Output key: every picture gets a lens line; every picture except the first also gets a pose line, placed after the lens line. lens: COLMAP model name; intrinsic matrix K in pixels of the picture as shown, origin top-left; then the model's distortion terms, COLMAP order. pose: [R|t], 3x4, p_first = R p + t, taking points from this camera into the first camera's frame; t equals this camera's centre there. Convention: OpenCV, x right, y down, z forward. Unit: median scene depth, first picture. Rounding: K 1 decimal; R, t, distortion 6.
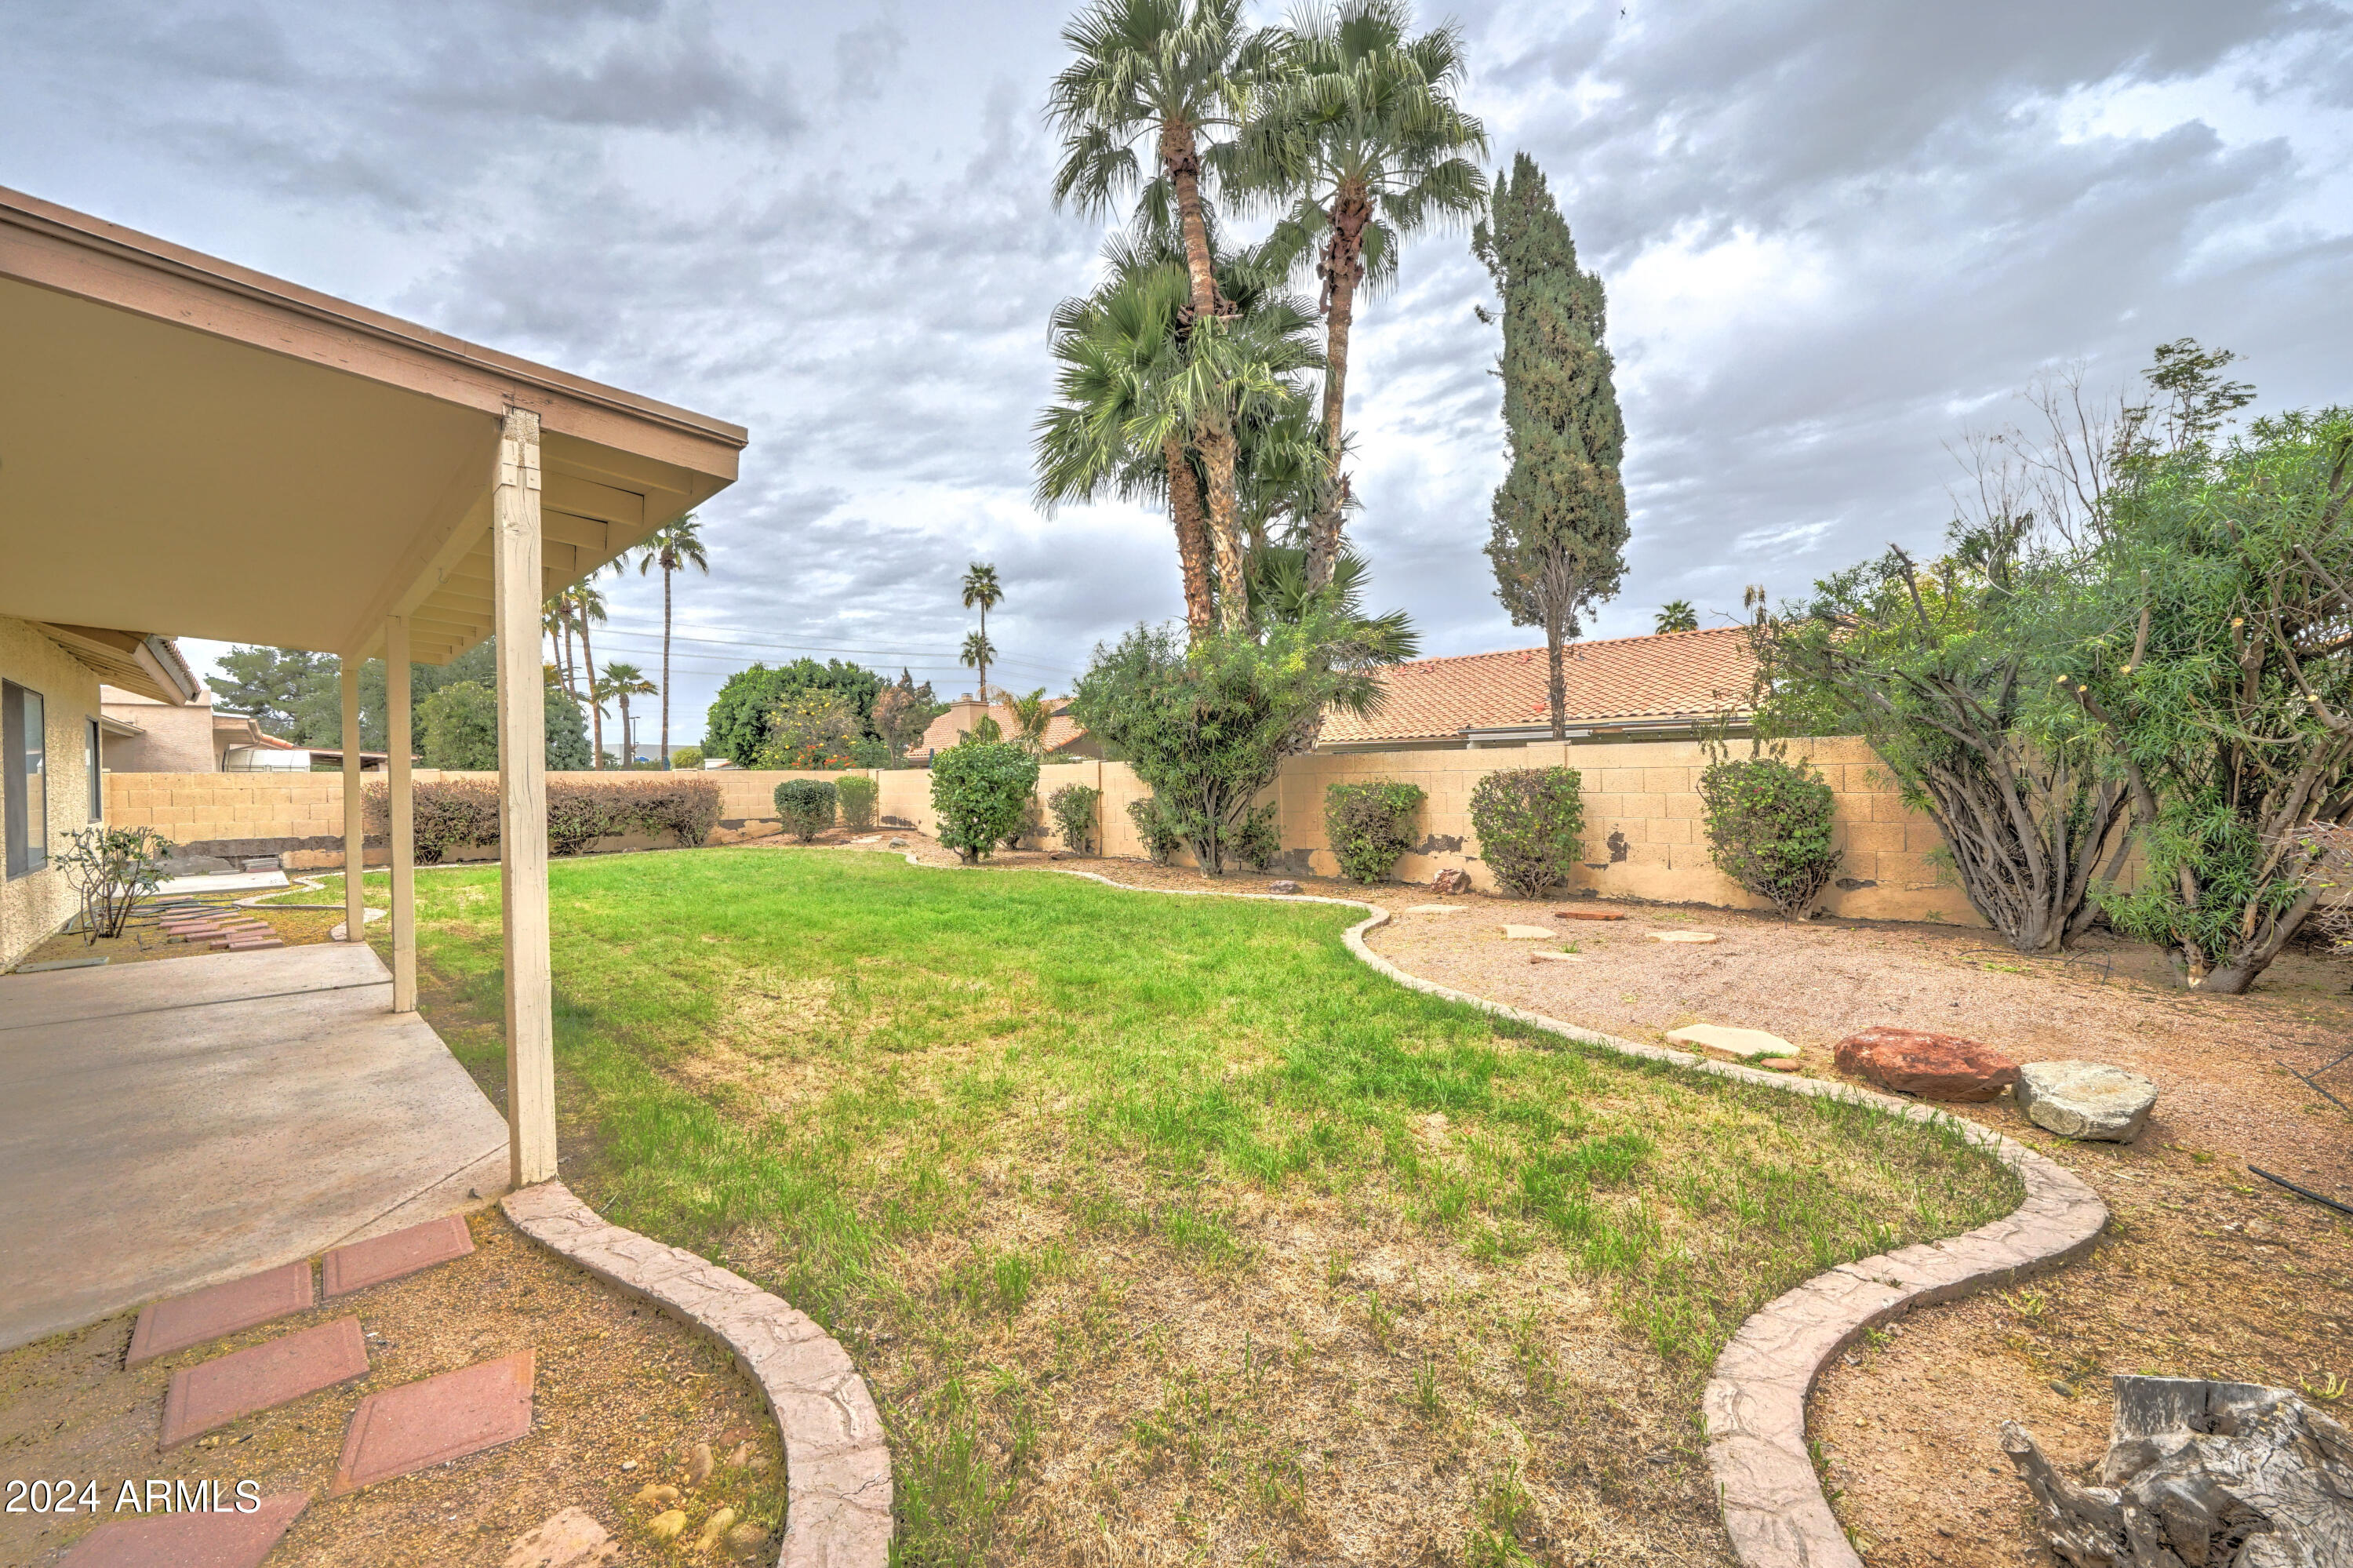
lens RADIAL K [[896.0, 0, 1179.5], [0, 896.0, 791.7], [0, 0, 1]] dist [-0.005958, -0.001115]
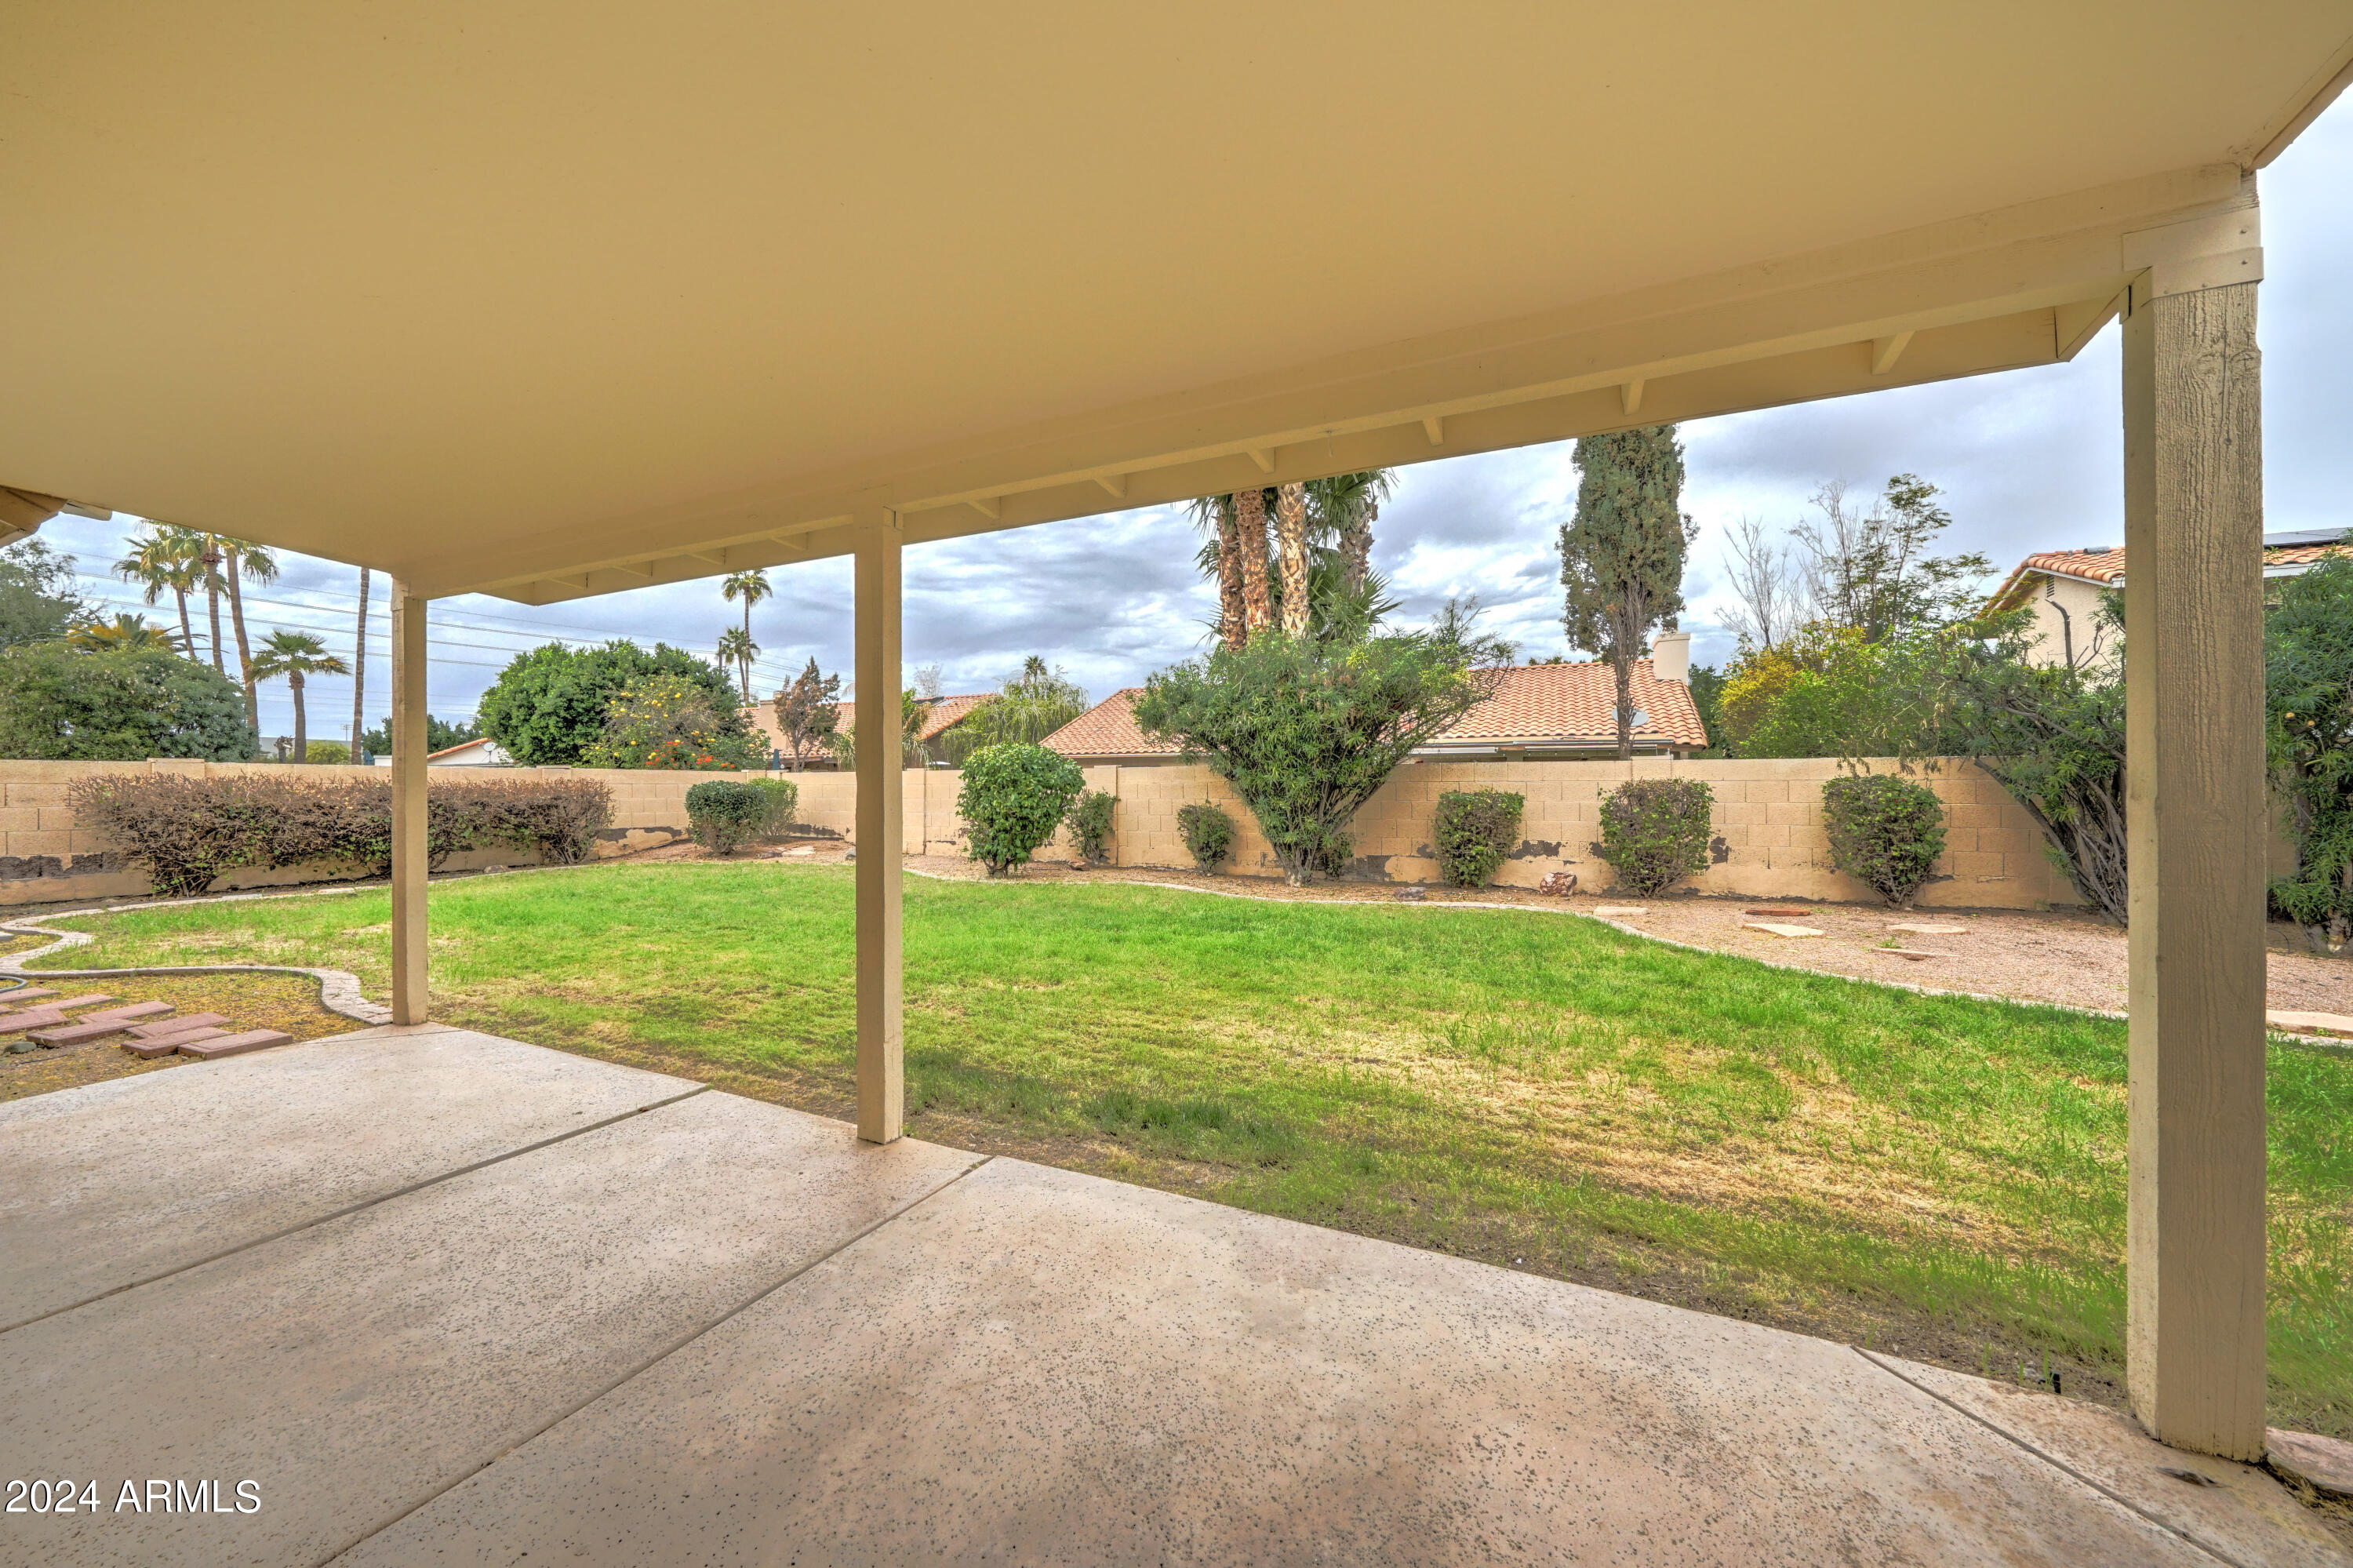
lens RADIAL K [[834.6, 0, 1175.8], [0, 834.6, 786.7], [0, 0, 1]] dist [-0.007862, 0.000202]
pose [[0.947257, 0.011370, 0.320272, -0.343798], [-0.006327, 0.999839, -0.016783, 0.002478], [-0.320412, 0.013871, 0.947177, 0.149920]]
